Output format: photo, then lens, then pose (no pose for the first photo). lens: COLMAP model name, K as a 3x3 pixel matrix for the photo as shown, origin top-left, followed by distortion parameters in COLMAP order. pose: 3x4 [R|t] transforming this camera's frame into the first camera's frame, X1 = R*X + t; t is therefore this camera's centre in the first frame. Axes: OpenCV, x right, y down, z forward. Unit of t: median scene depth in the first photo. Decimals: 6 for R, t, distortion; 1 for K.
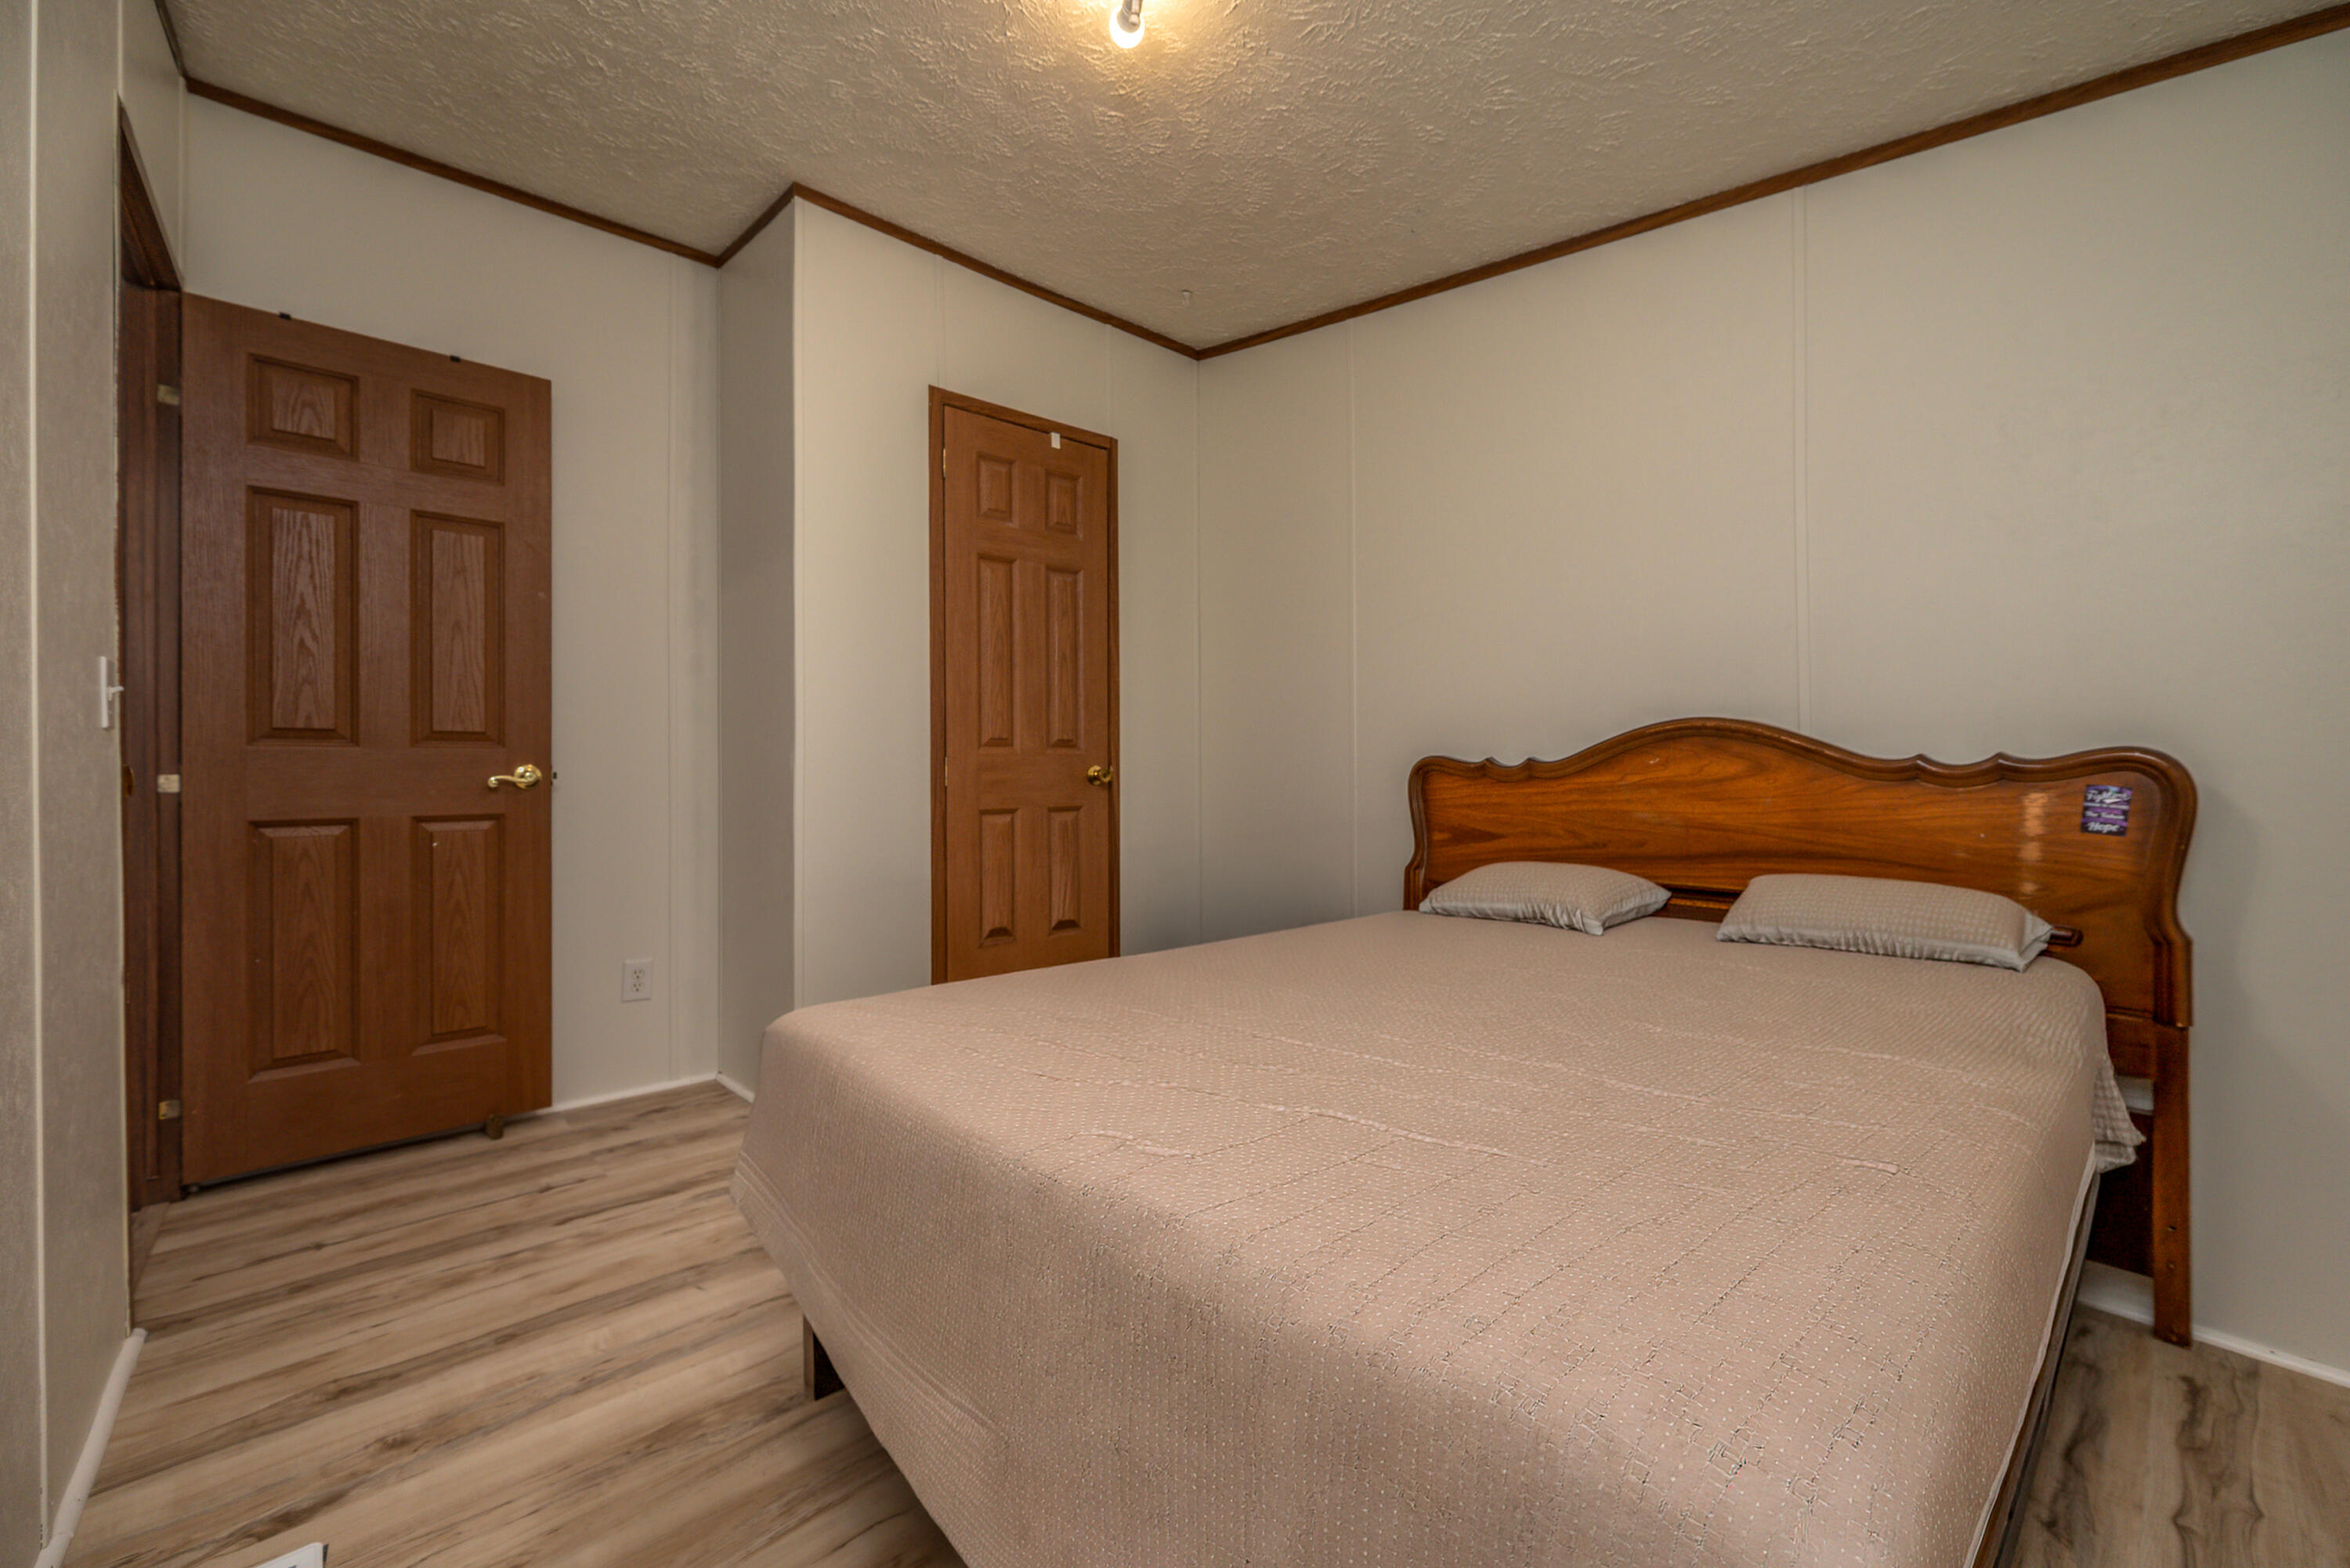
lens RADIAL K [[923.3, 0, 1186.4], [0, 923.3, 767.4], [0, 0, 1]] dist [-0.001216, 0.000054]
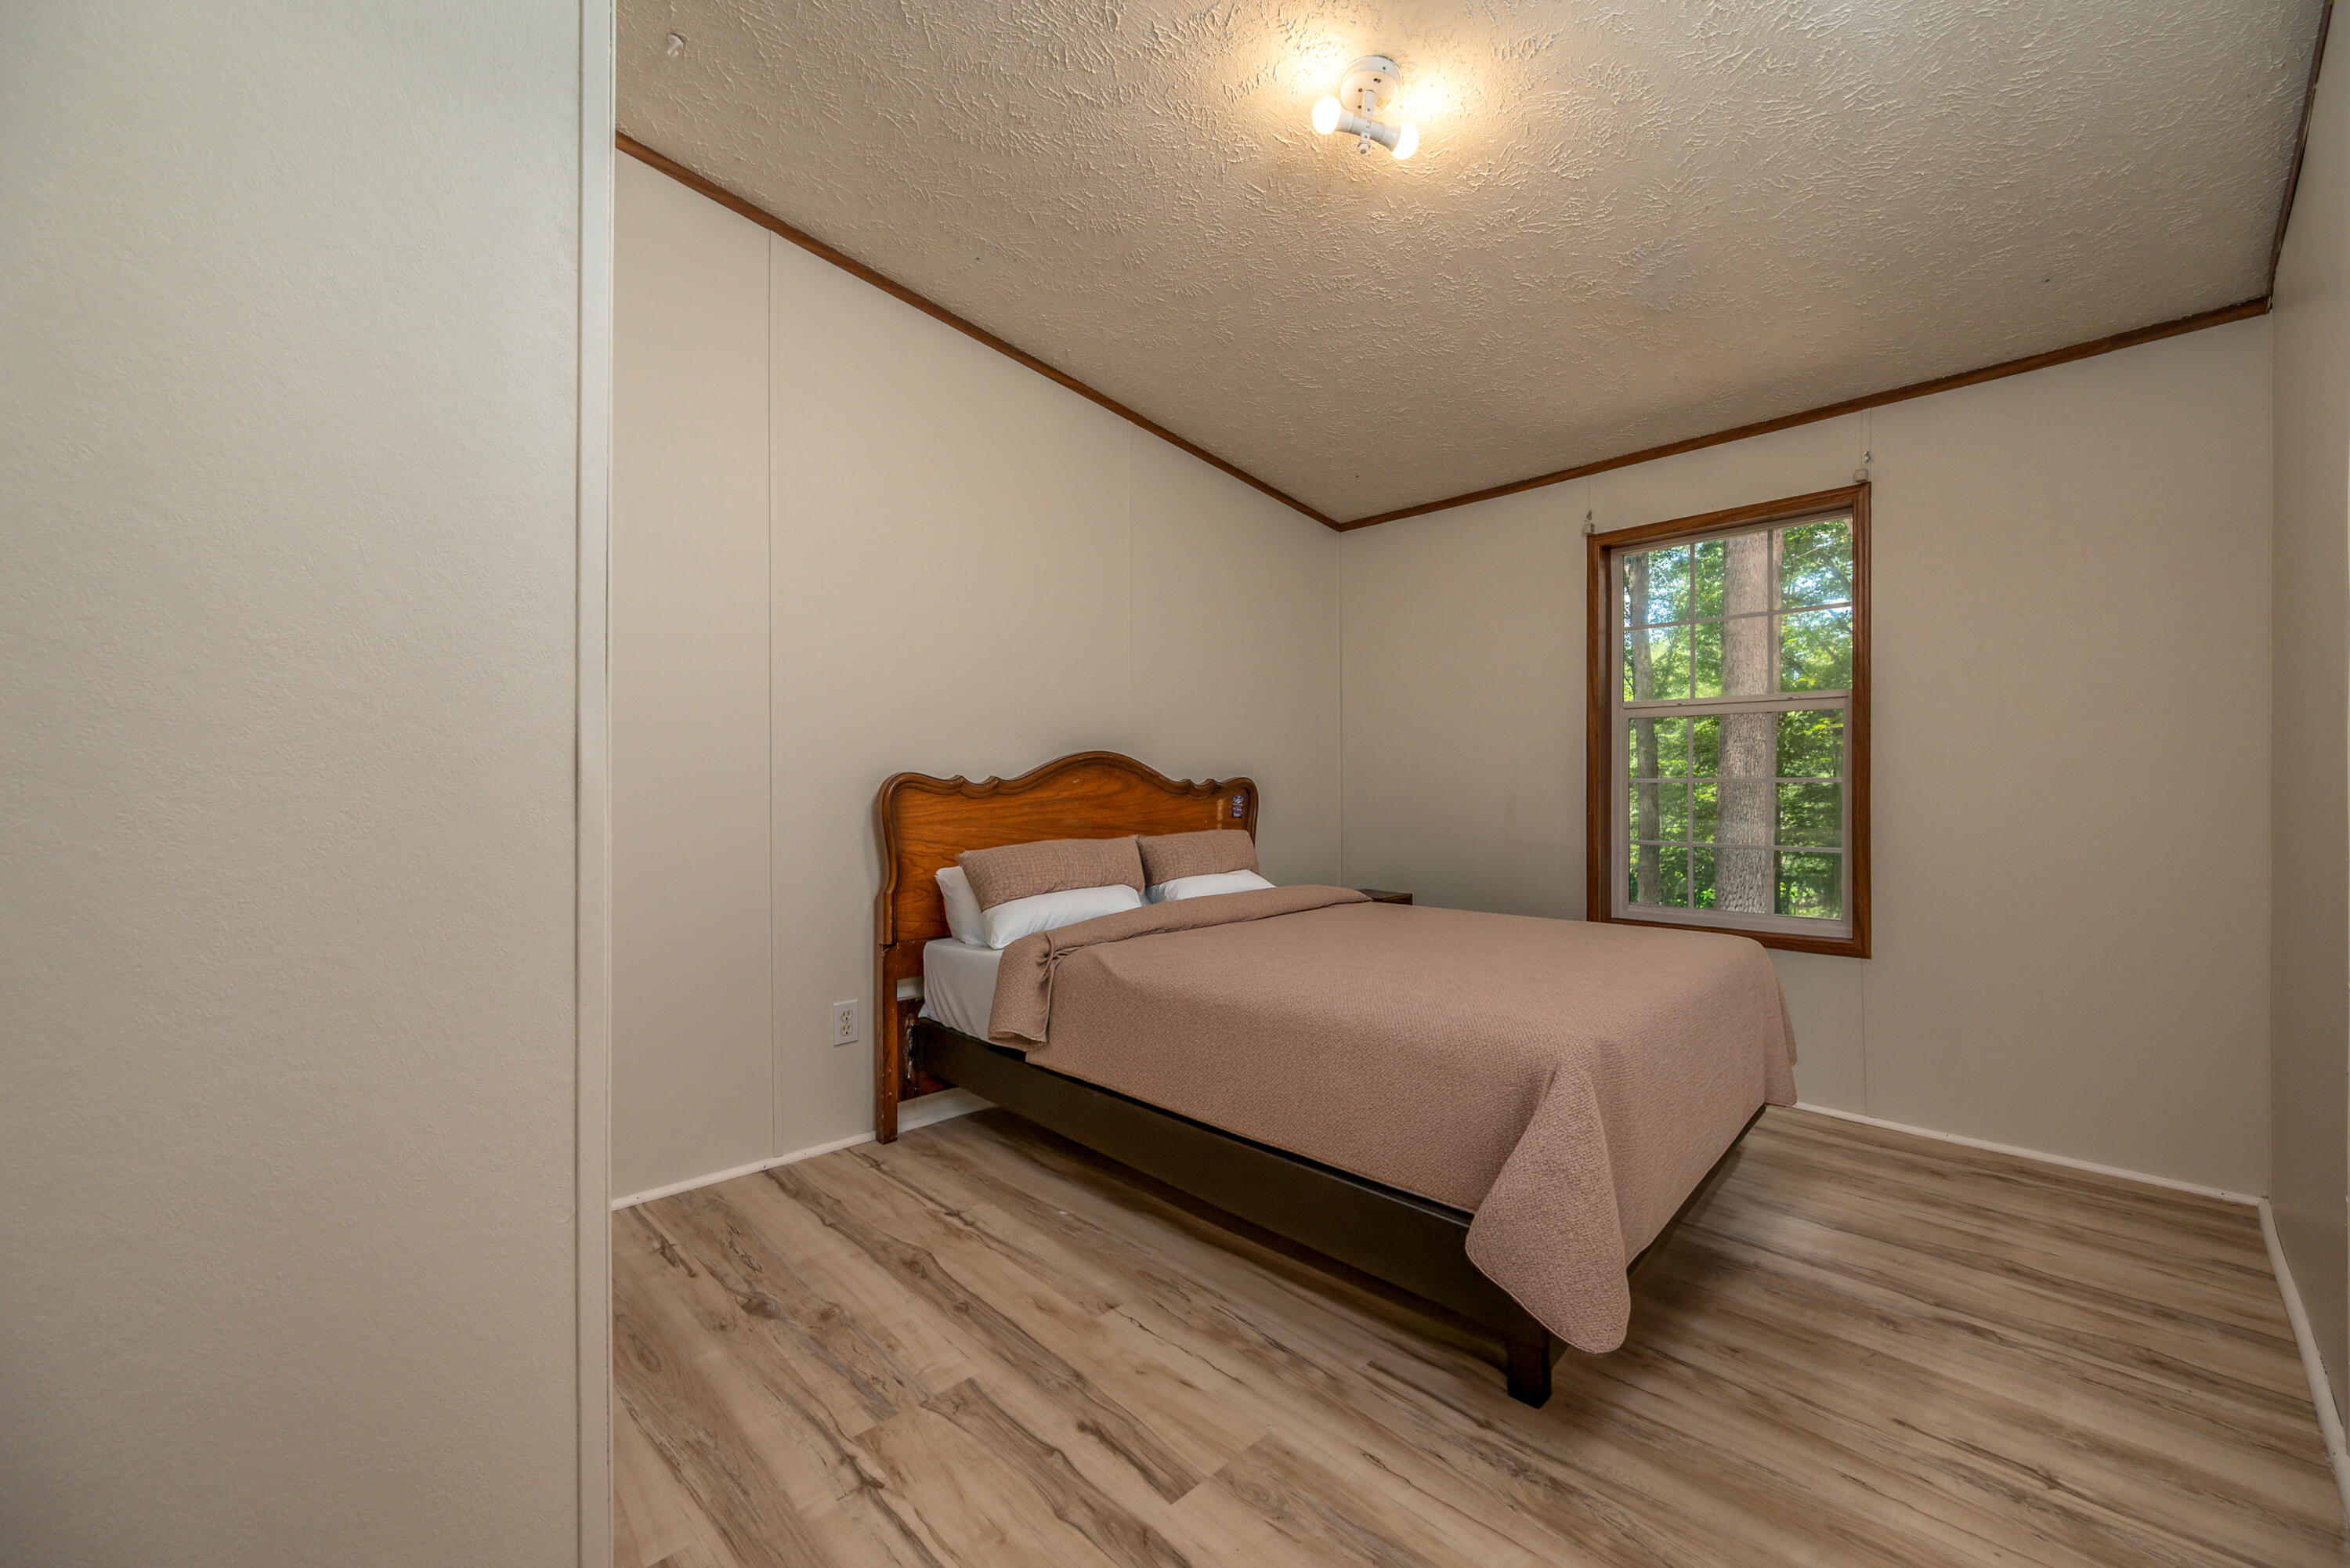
lens RADIAL K [[923.3, 0, 1173.1], [0, 923.3, 786.9], [0, 0, 1]] dist [-0.001216, 0.000054]
pose [[-0.023585, 0.005299, 0.999708, -0.861266], [-0.003019, 0.999981, -0.005371, 0.008514], [-0.999717, -0.003145, -0.023569, 0.896507]]
